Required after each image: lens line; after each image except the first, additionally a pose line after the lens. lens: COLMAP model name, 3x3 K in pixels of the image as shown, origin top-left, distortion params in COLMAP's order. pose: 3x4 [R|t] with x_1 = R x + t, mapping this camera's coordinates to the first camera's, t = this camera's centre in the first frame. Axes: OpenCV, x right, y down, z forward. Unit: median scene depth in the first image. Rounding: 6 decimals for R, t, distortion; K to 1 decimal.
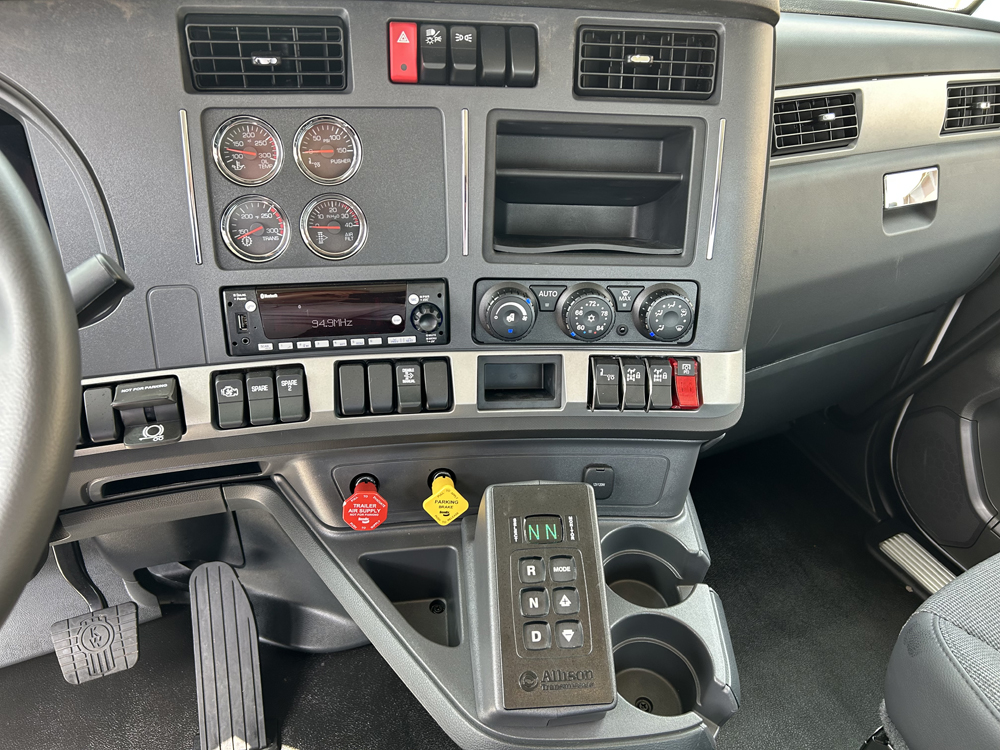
lens RADIAL K [[755.4, 0, 500.0], [0, 755.4, 375.0], [0, 0, 1]] dist [0.011189, -0.004454]
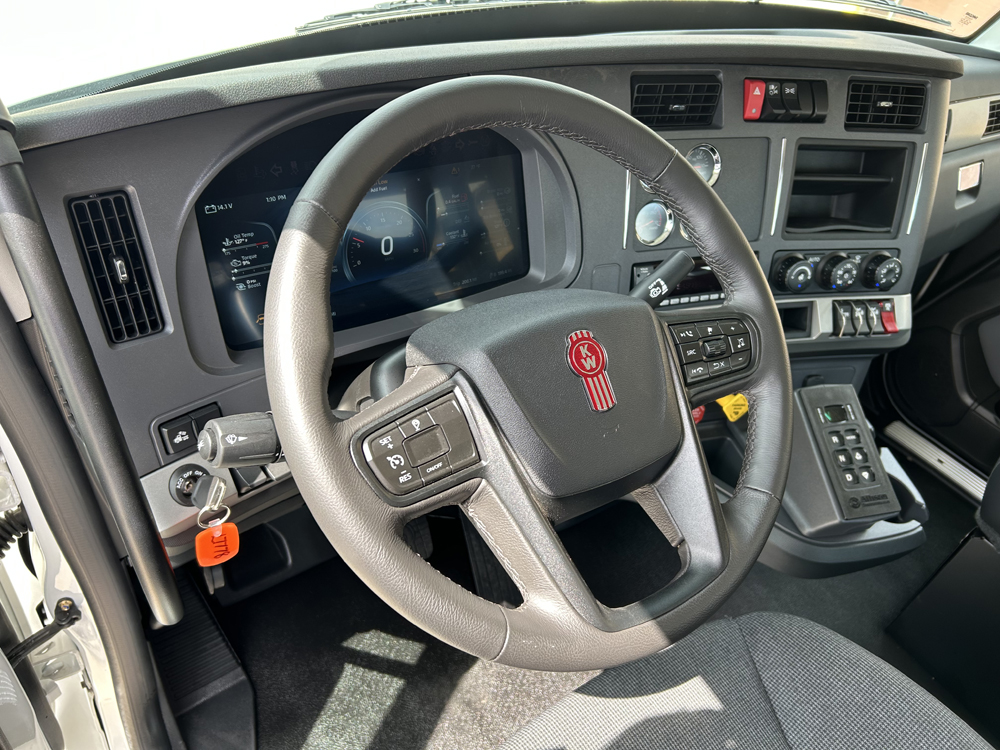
lens RADIAL K [[755.4, 0, 500.0], [0, 755.4, 375.0], [0, 0, 1]] dist [0.011189, -0.004454]
pose [[0.978234, -0.058878, 0.198978, -0.871883], [0.043464, 0.995769, 0.080967, -0.030127], [-0.202903, -0.070556, 0.976654, -0.357120]]
